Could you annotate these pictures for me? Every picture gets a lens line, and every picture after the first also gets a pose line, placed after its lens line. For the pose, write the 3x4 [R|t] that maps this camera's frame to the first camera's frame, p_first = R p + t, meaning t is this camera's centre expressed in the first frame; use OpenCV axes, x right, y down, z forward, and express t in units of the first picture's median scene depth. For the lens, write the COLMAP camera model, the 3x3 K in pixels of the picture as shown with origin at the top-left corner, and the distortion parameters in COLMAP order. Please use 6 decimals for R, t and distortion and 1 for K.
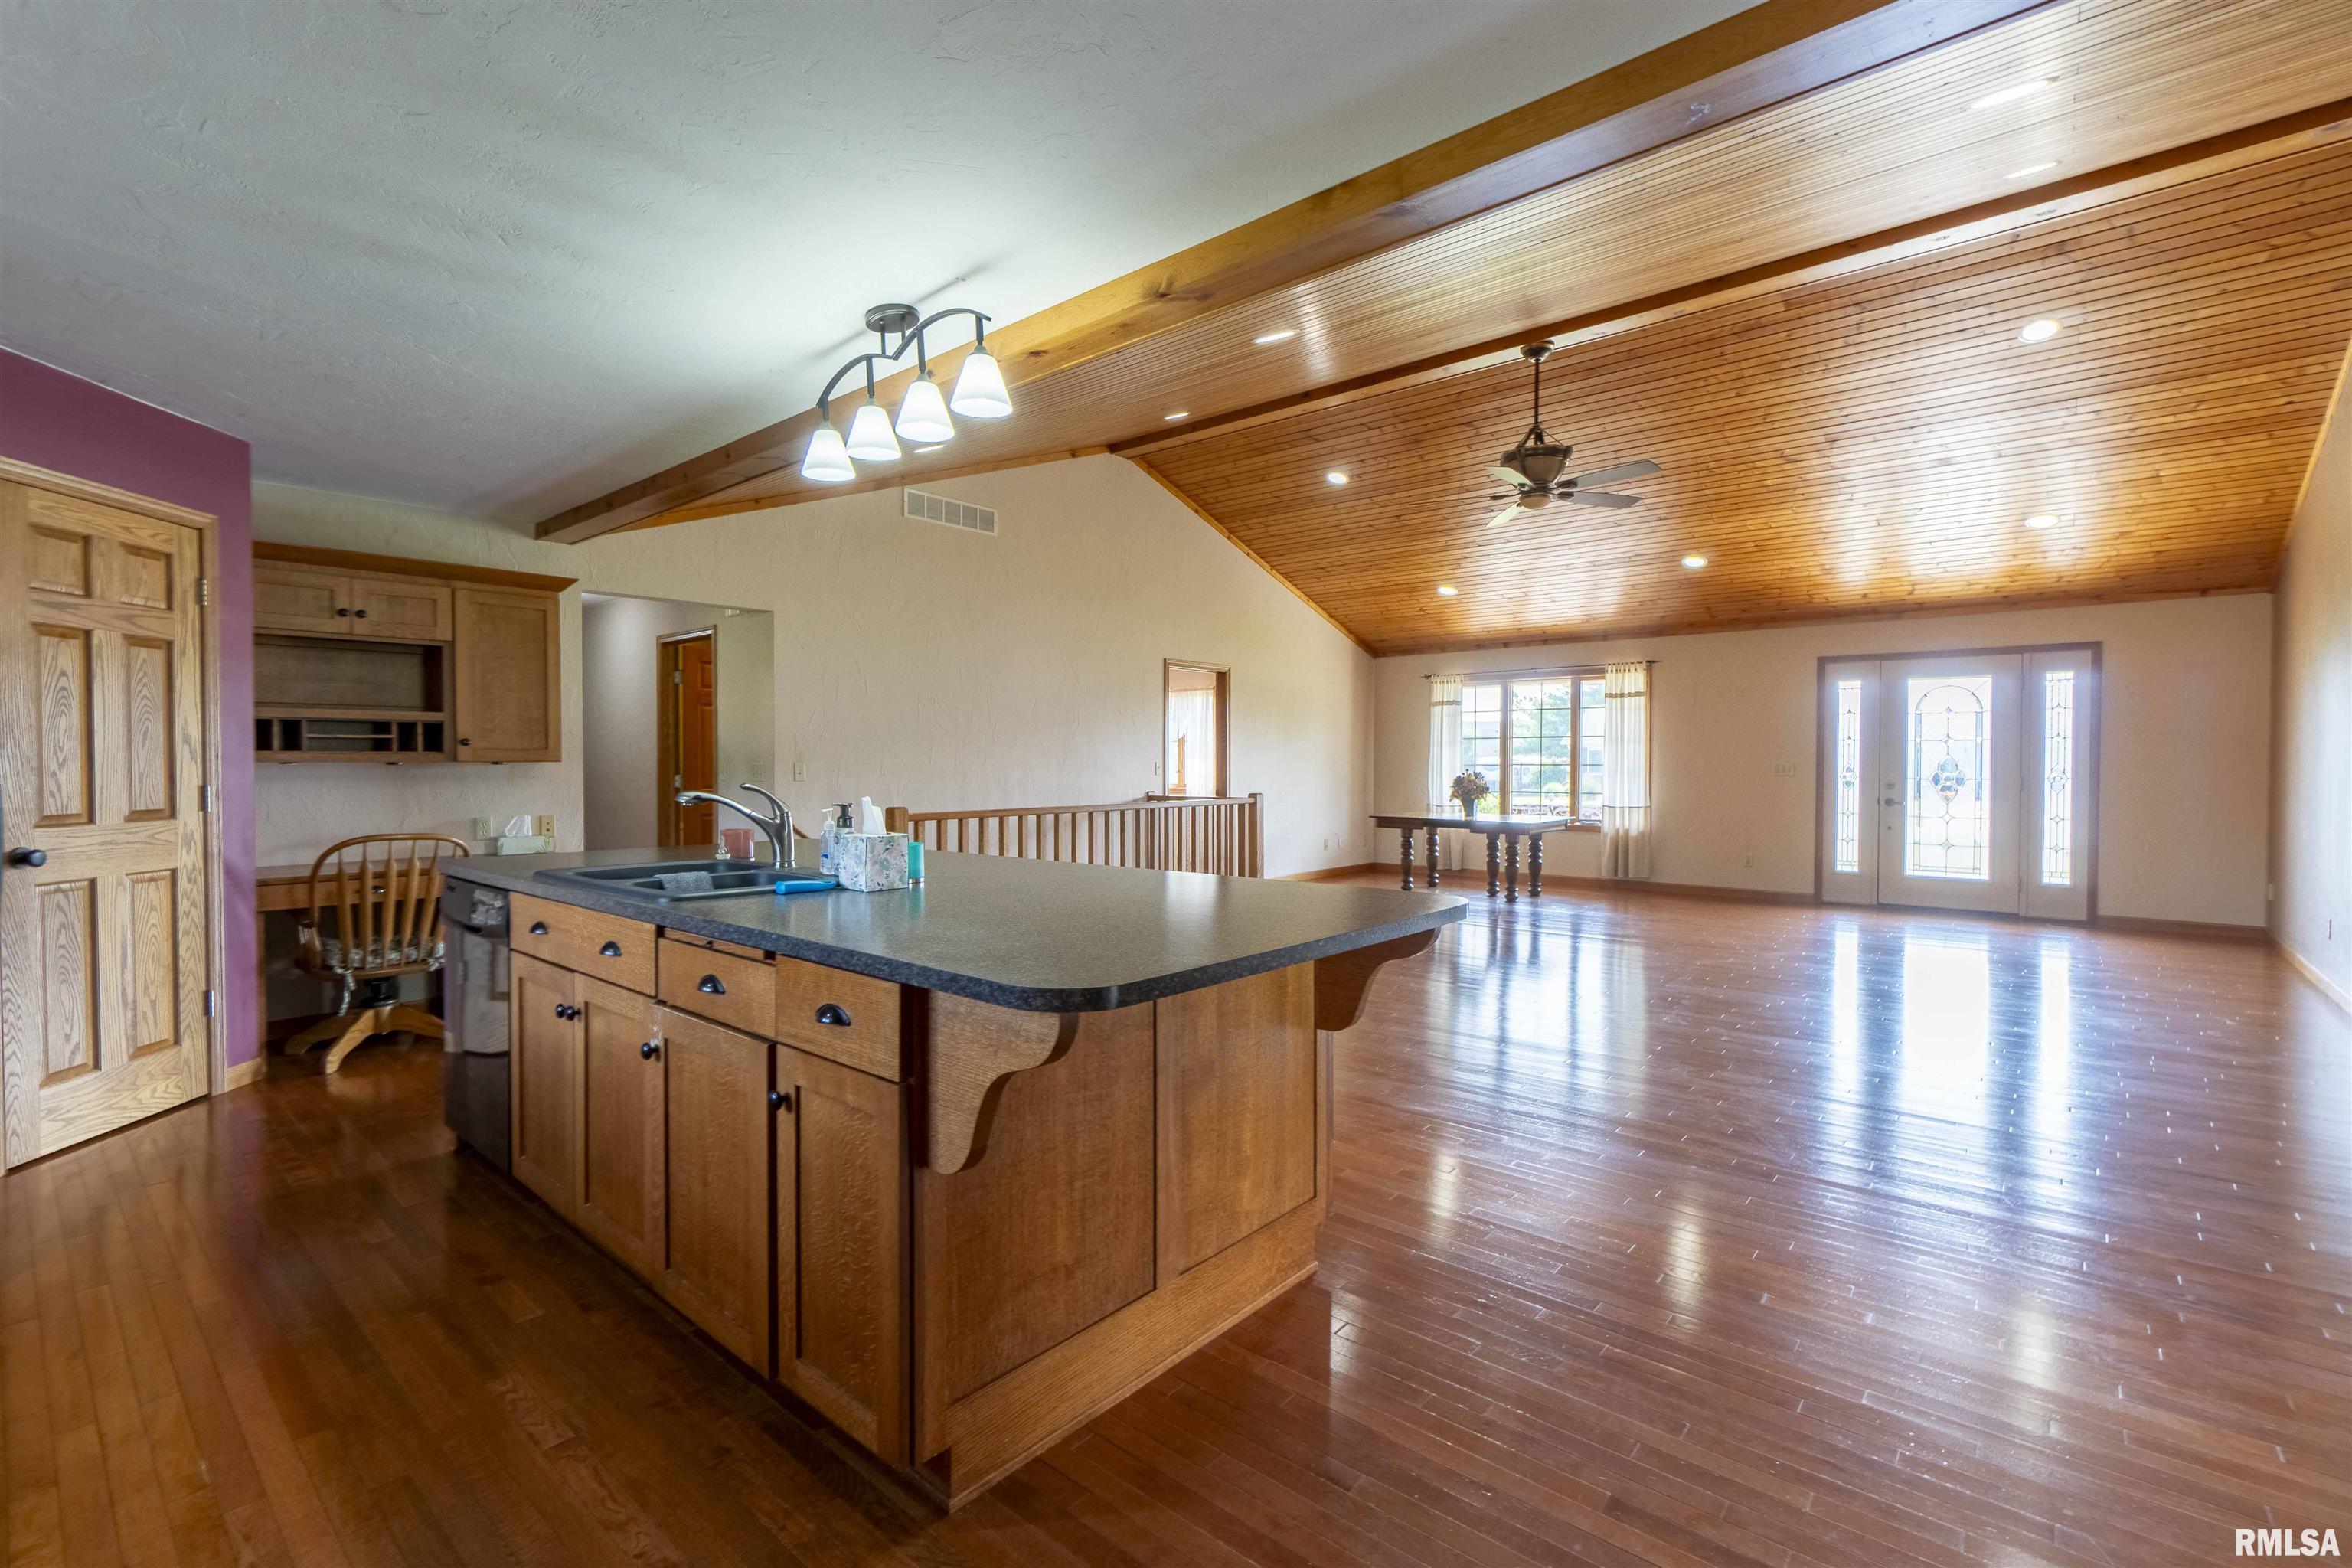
lens RADIAL K [[1050.6, 0, 1250.7], [0, 1050.6, 774.2], [0, 0, 1]] dist [-0.000984, 0.001225]
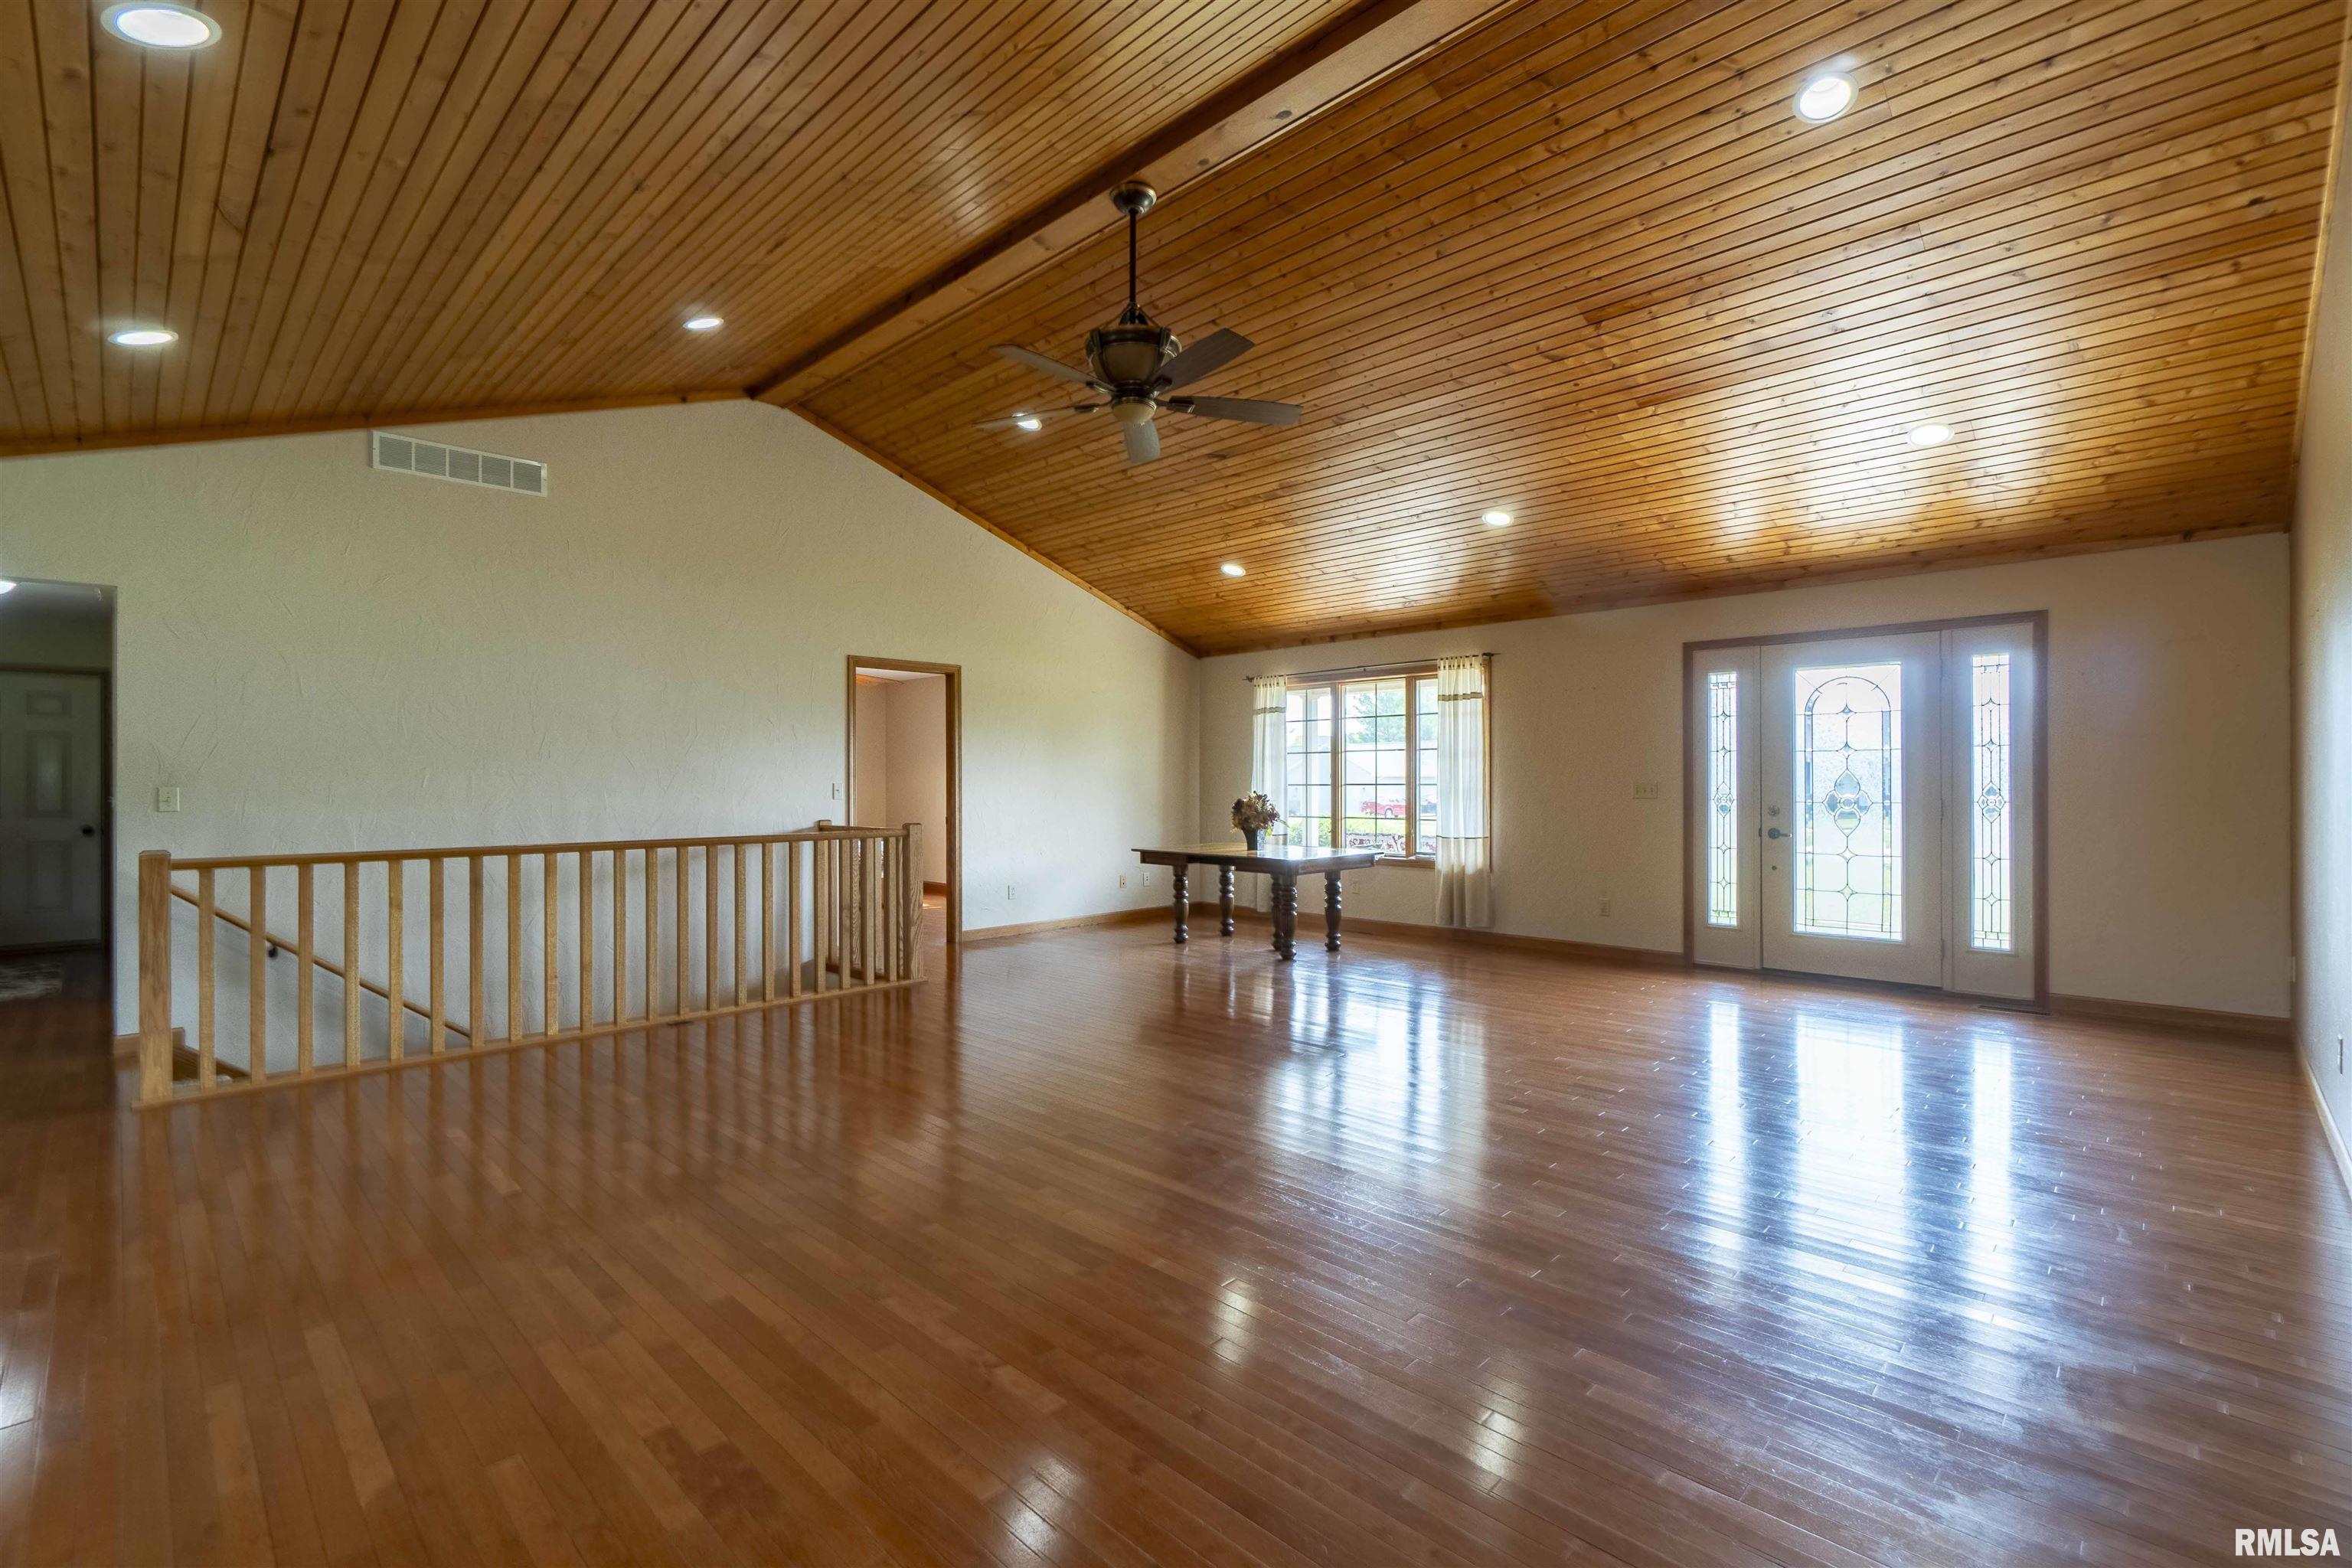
lens RADIAL K [[1050.6, 0, 1238.4], [0, 1050.6, 775.6], [0, 0, 1]] dist [-0.000984, 0.001225]
pose [[0.997224, -0.005027, -0.074291, 0.276616], [0.003763, 0.999846, -0.017141, -0.003190], [0.074366, 0.016814, 0.997089, 0.217960]]
